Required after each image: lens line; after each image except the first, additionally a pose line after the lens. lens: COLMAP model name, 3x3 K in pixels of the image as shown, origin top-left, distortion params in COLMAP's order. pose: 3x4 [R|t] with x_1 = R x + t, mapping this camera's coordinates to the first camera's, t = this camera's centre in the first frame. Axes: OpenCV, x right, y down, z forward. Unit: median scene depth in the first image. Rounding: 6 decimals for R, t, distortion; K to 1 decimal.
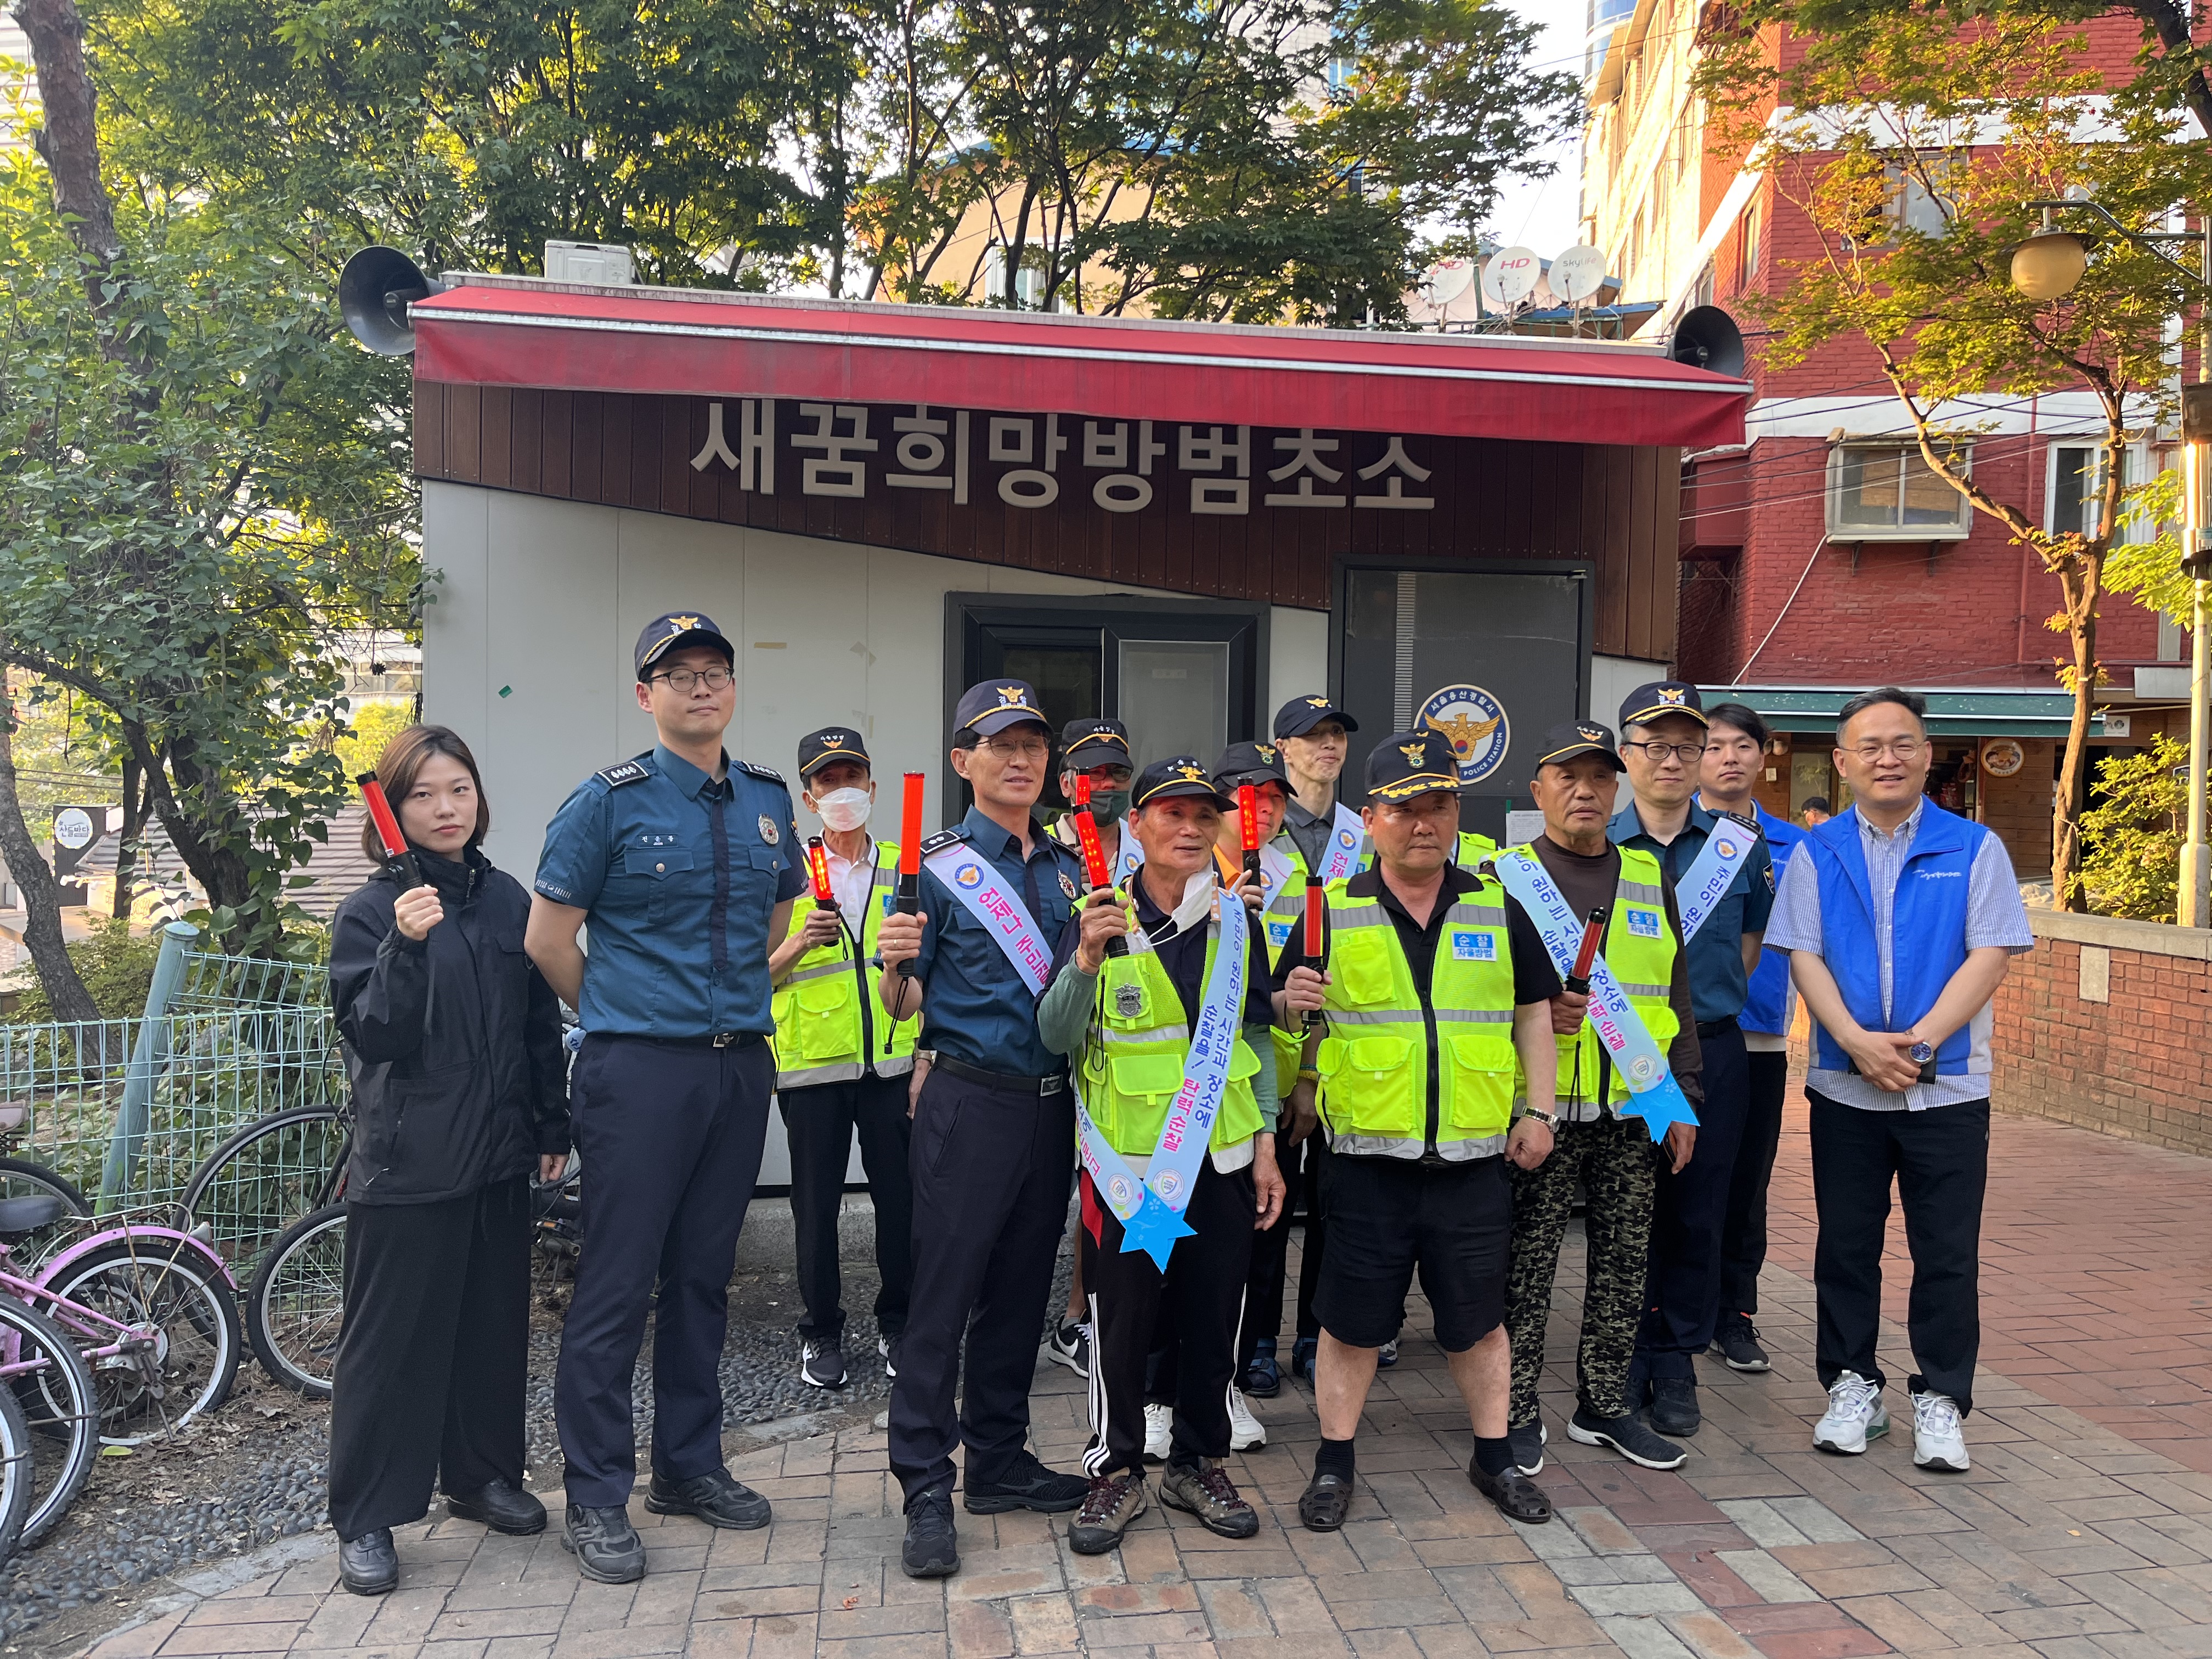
lens RADIAL K [[1661.0, 0, 1102.9], [0, 1661.0, 847.5], [0, 0, 1]] dist [0.015776, -0.029690]
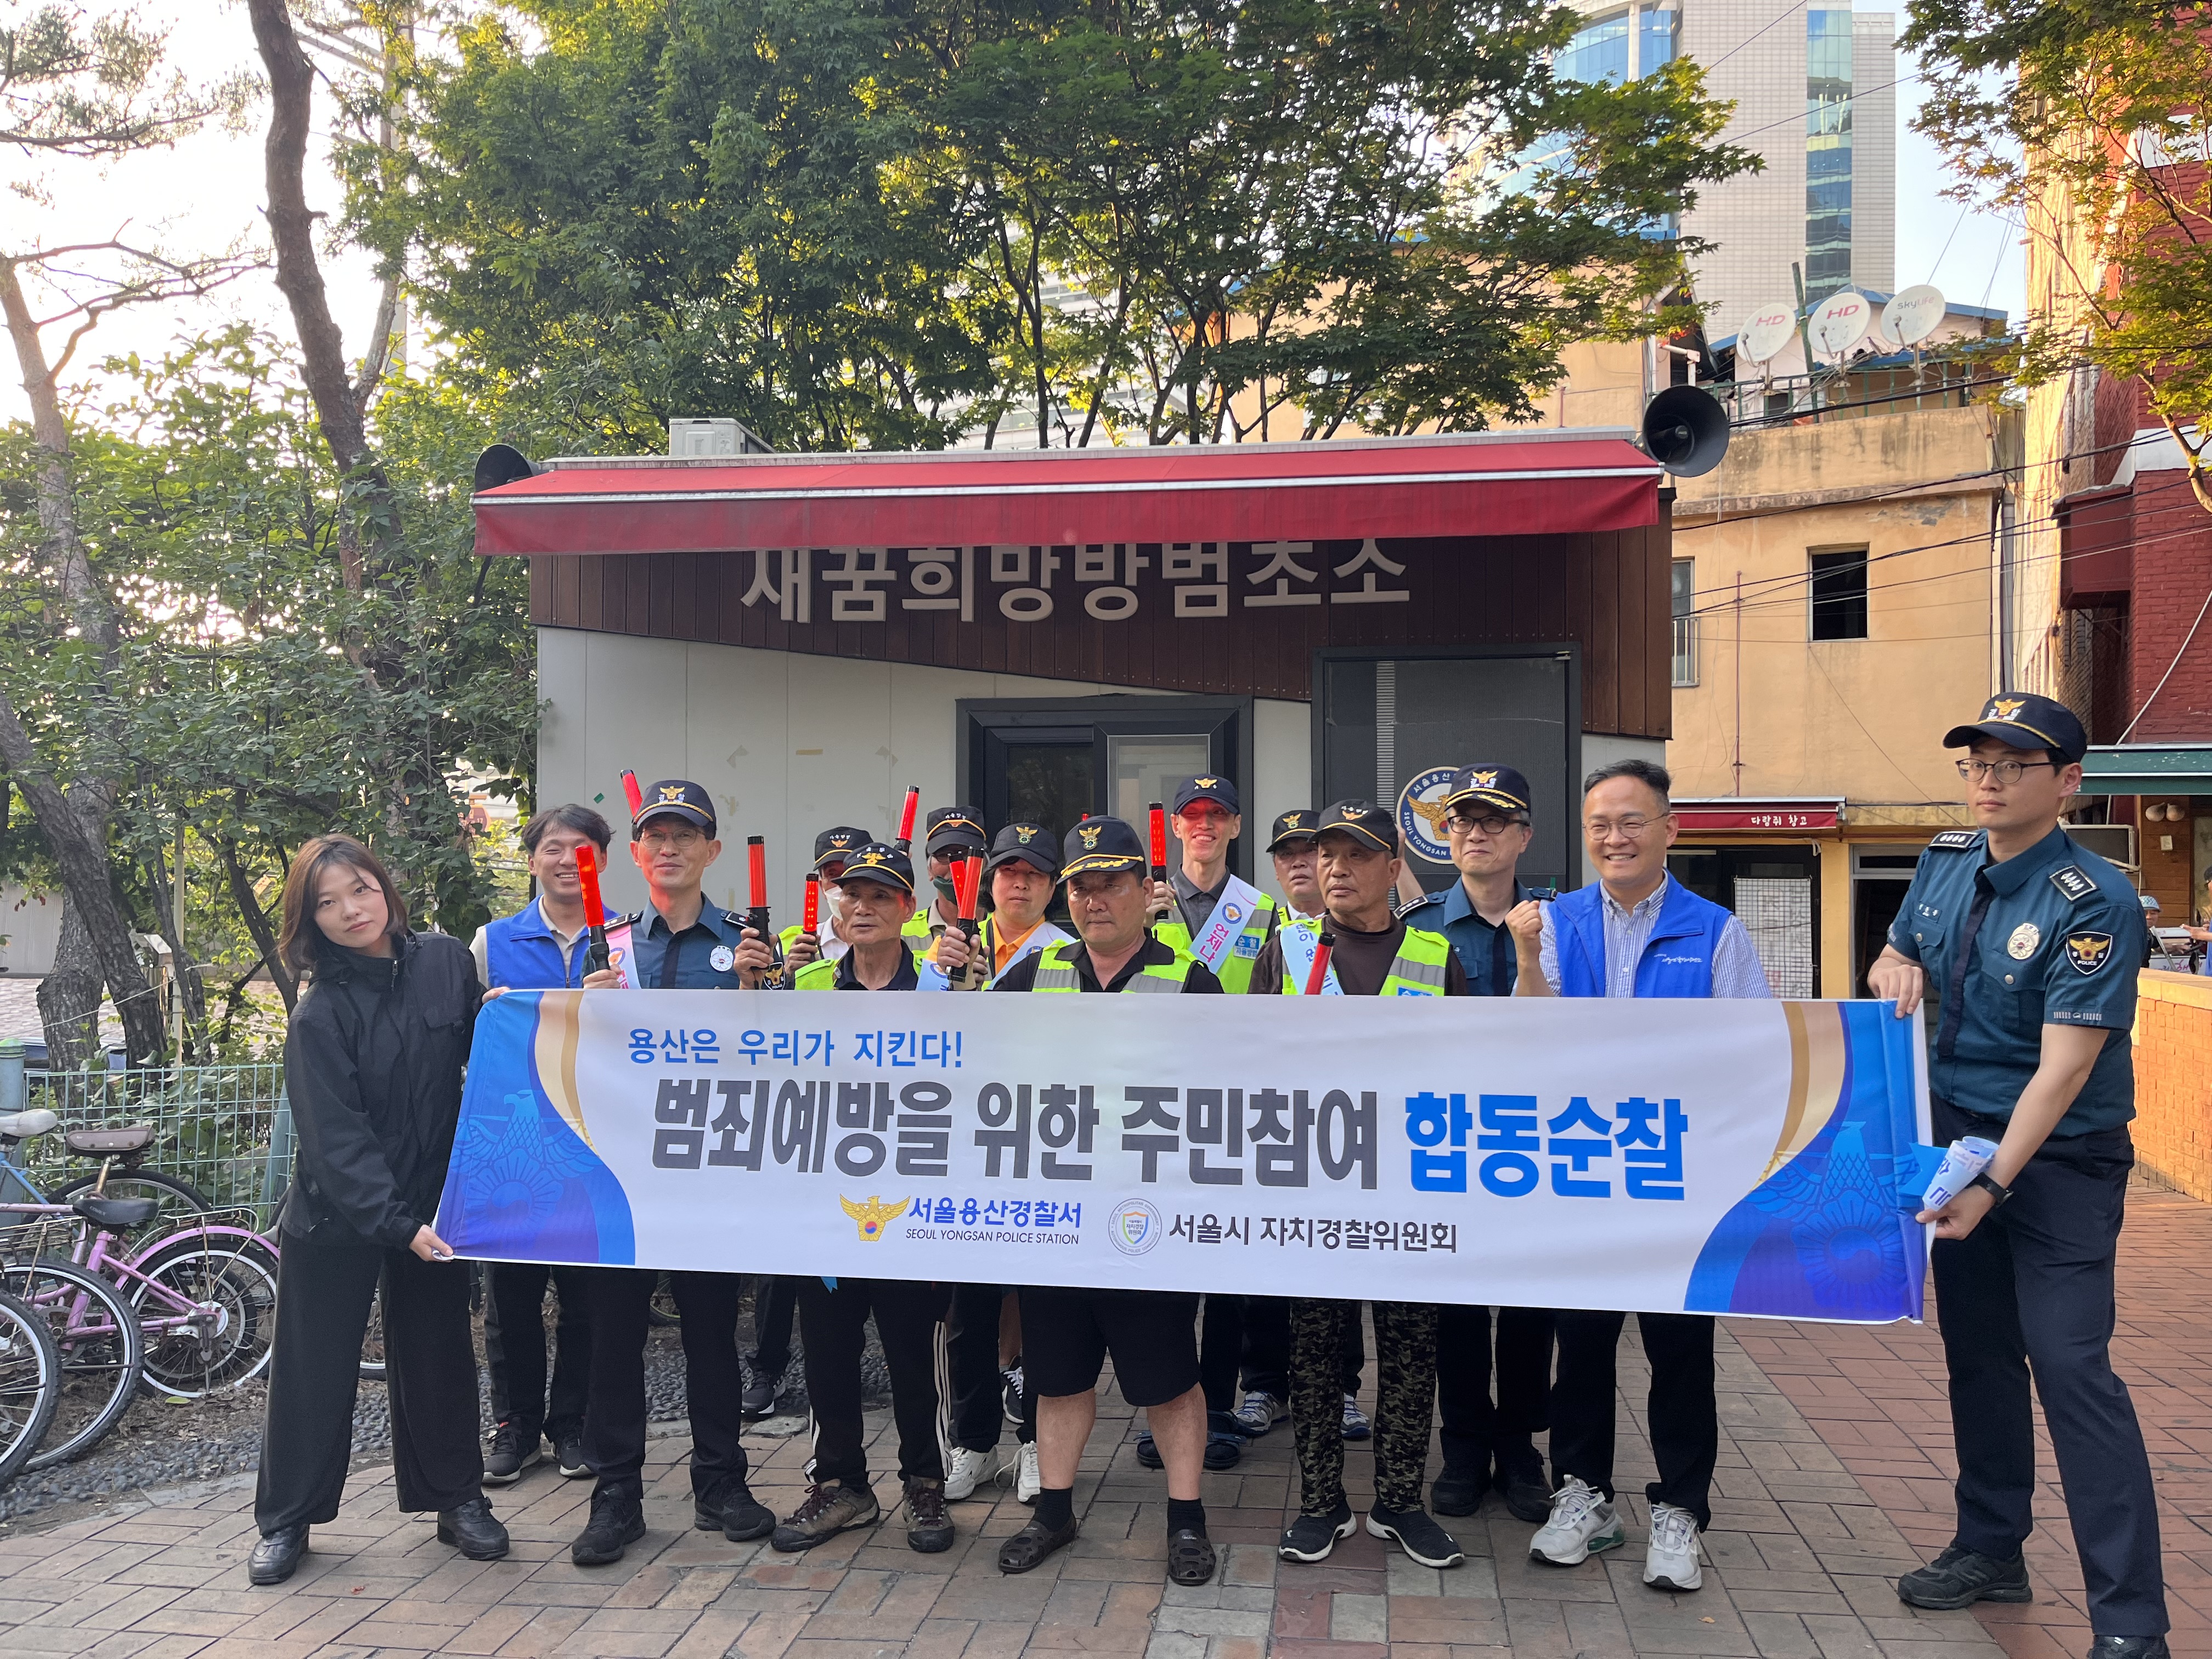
lens RADIAL K [[1661.0, 0, 1113.1], [0, 1661.0, 817.2], [0, 0, 1]] dist [0.015776, -0.029690]
pose [[0.963190, -0.022327, -0.267893, 0.307102], [0.004333, 0.997705, -0.067573, 0.002097], [0.268786, 0.063925, 0.961076, -0.047554]]
